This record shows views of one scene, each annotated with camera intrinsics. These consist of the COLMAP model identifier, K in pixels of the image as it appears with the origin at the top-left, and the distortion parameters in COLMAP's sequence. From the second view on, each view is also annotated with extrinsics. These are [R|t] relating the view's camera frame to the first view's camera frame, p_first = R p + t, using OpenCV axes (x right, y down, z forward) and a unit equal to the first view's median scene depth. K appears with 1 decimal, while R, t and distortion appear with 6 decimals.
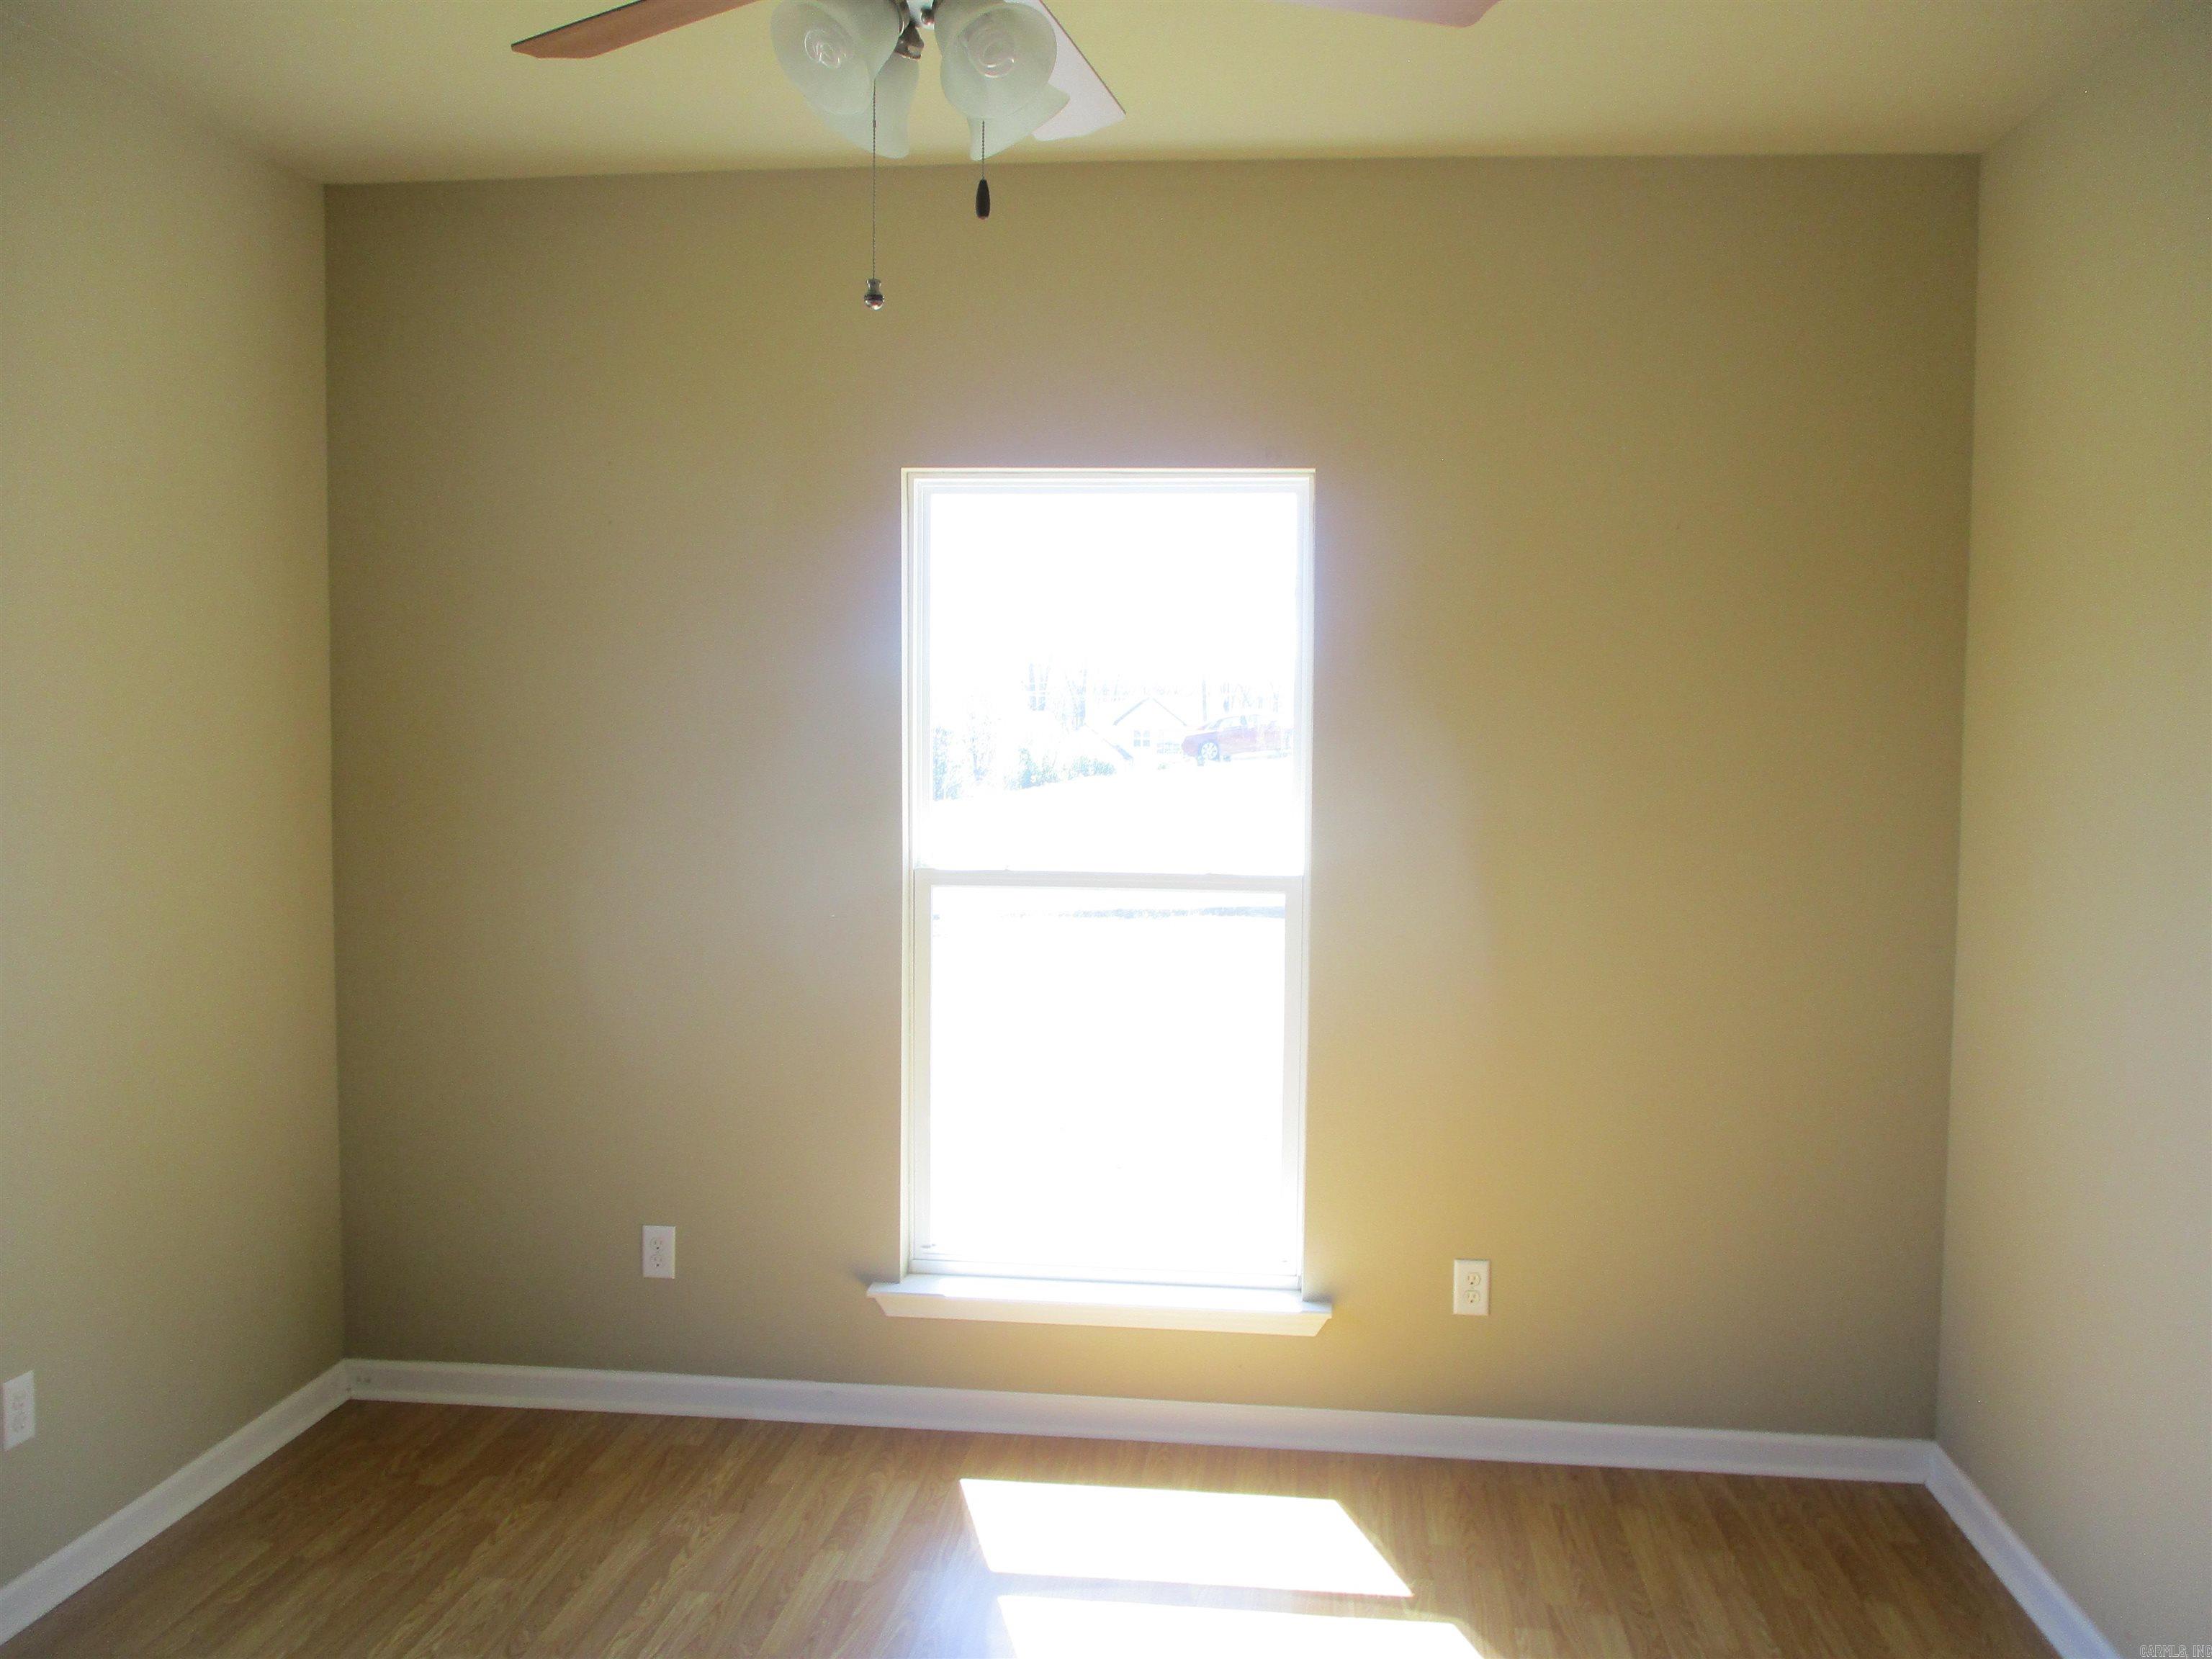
lens RADIAL K [[1881.1, 0, 1110.2], [0, 1881.1, 824.0], [0, 0, 1]] dist [0.031695, -0.000539]
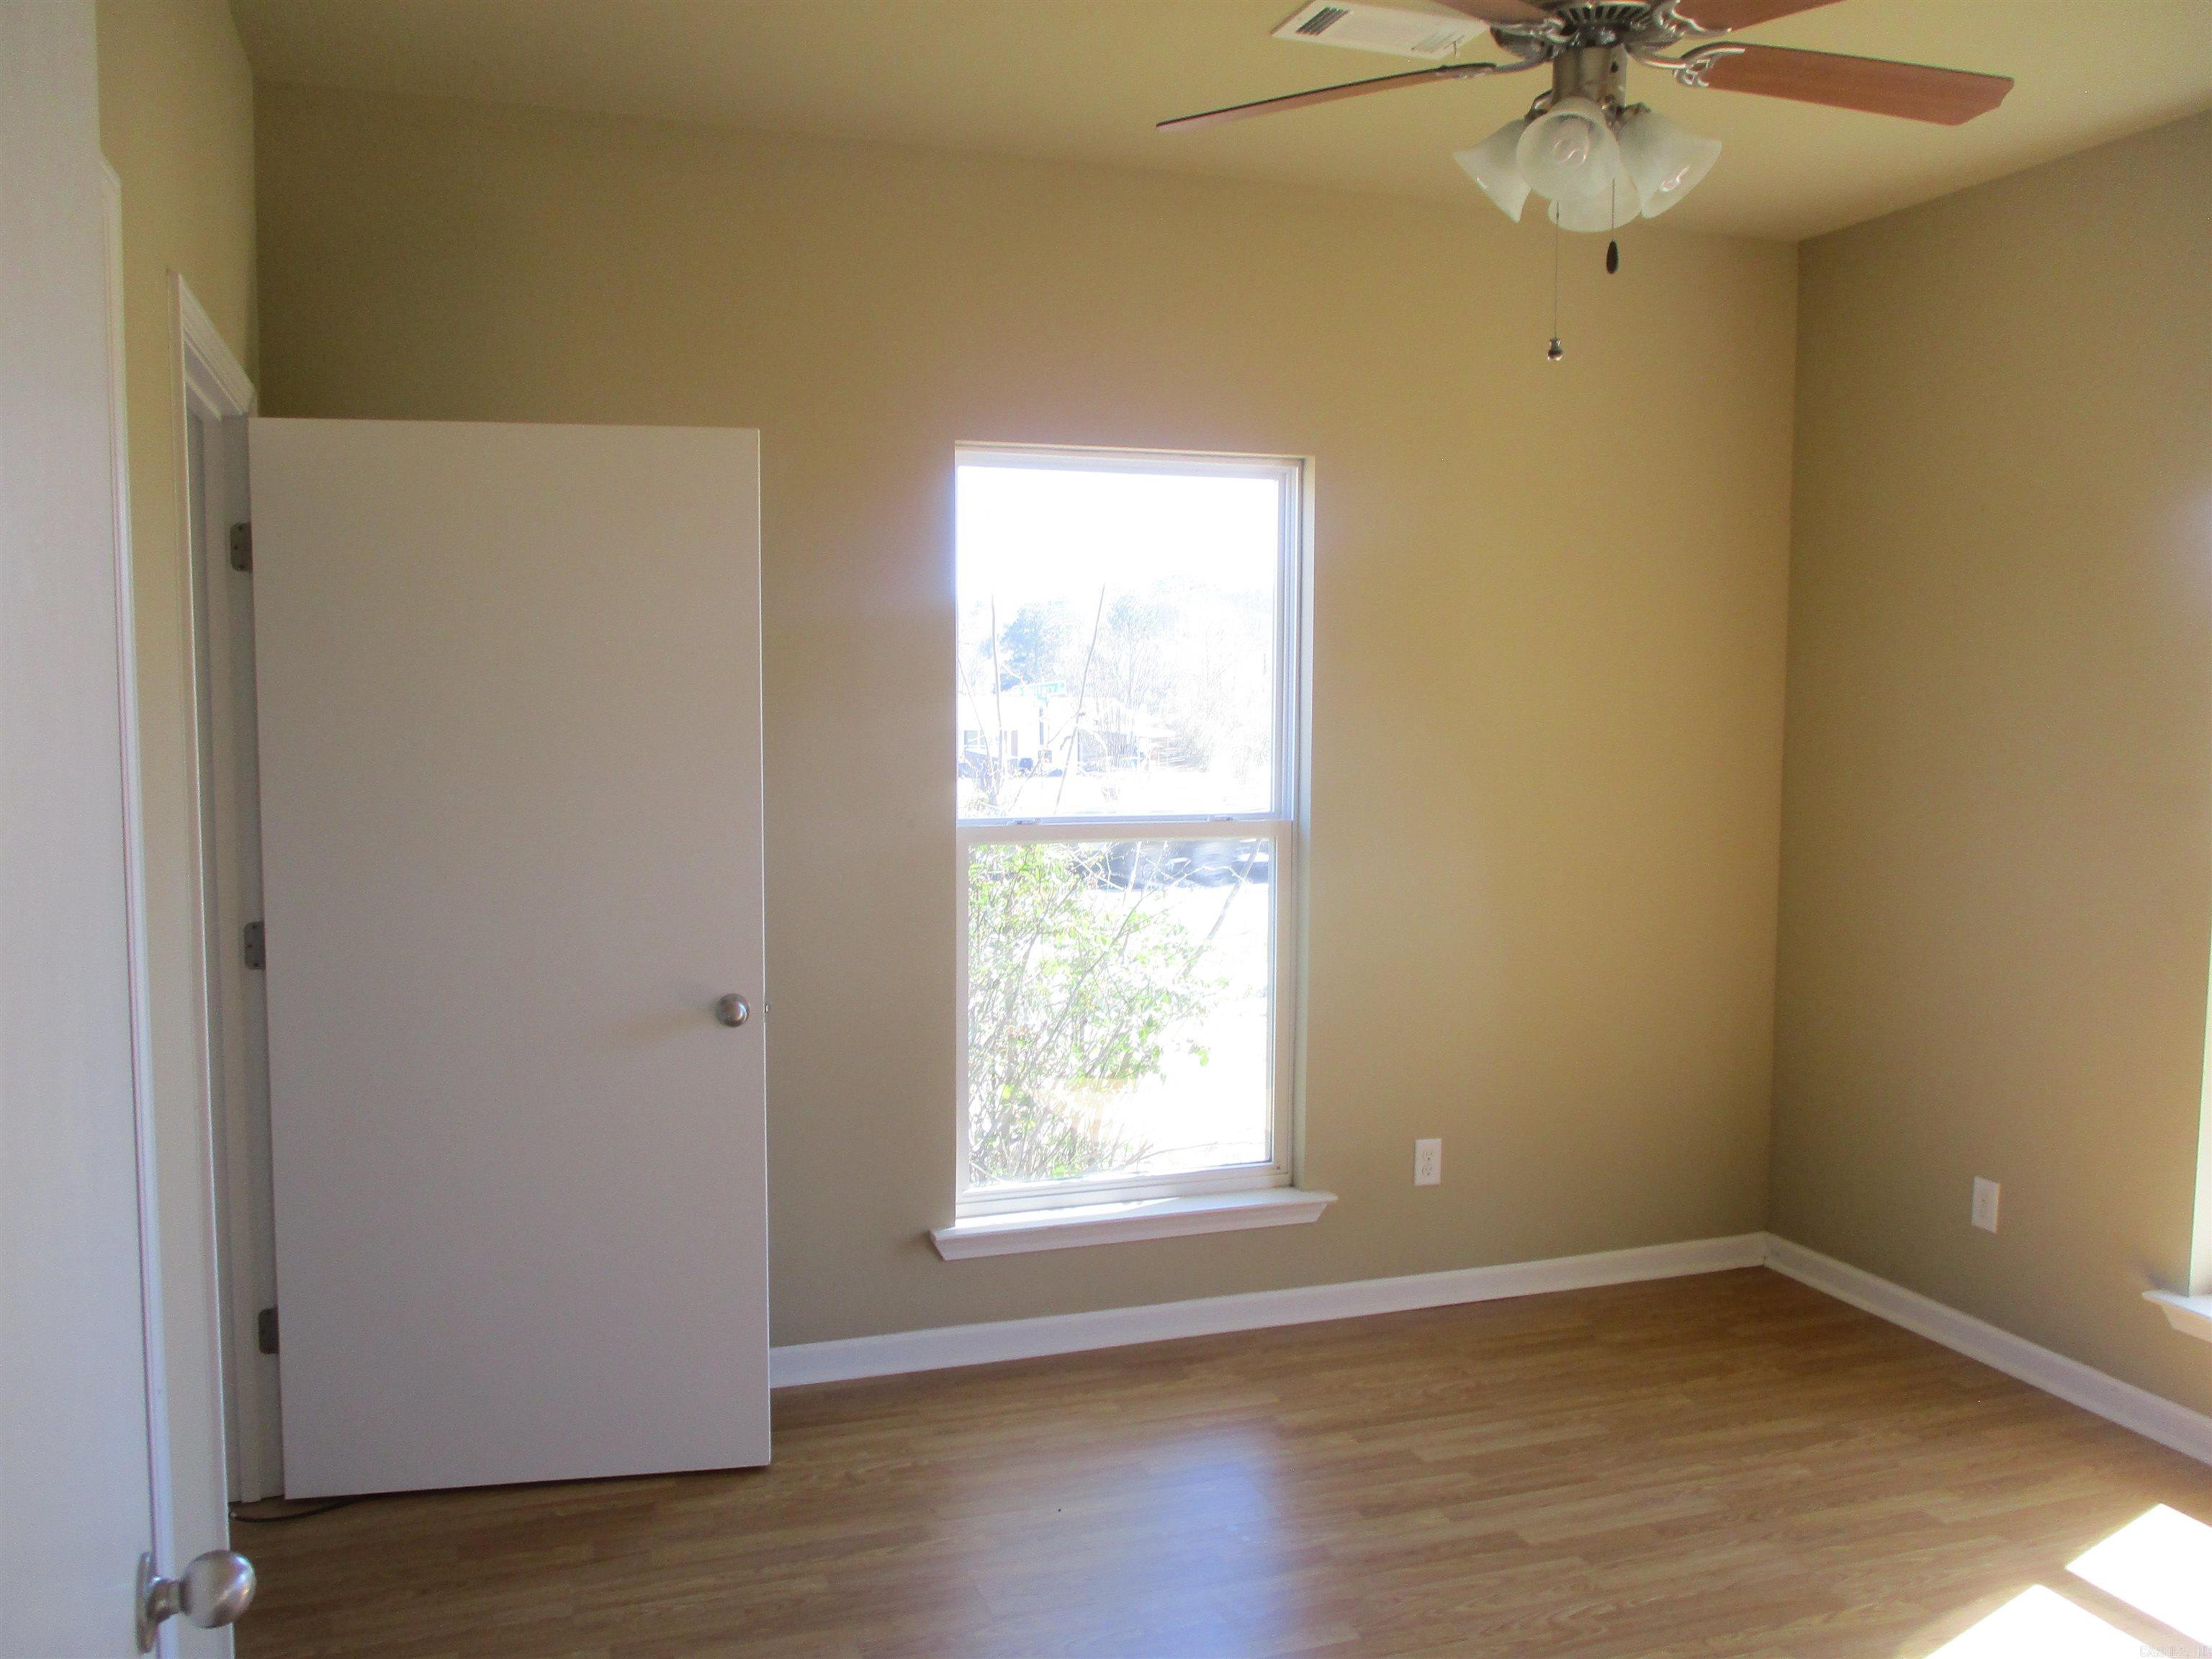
lens RADIAL K [[1881.1, 0, 1109.8], [0, 1881.1, 821.3], [0, 0, 1]] dist [0.031695, -0.000539]
pose [[0.461233, 0.063543, -0.885001, 0.527240], [-0.057284, 0.997484, 0.041765, -0.000370], [0.885428, 0.031433, 0.463712, 0.093918]]
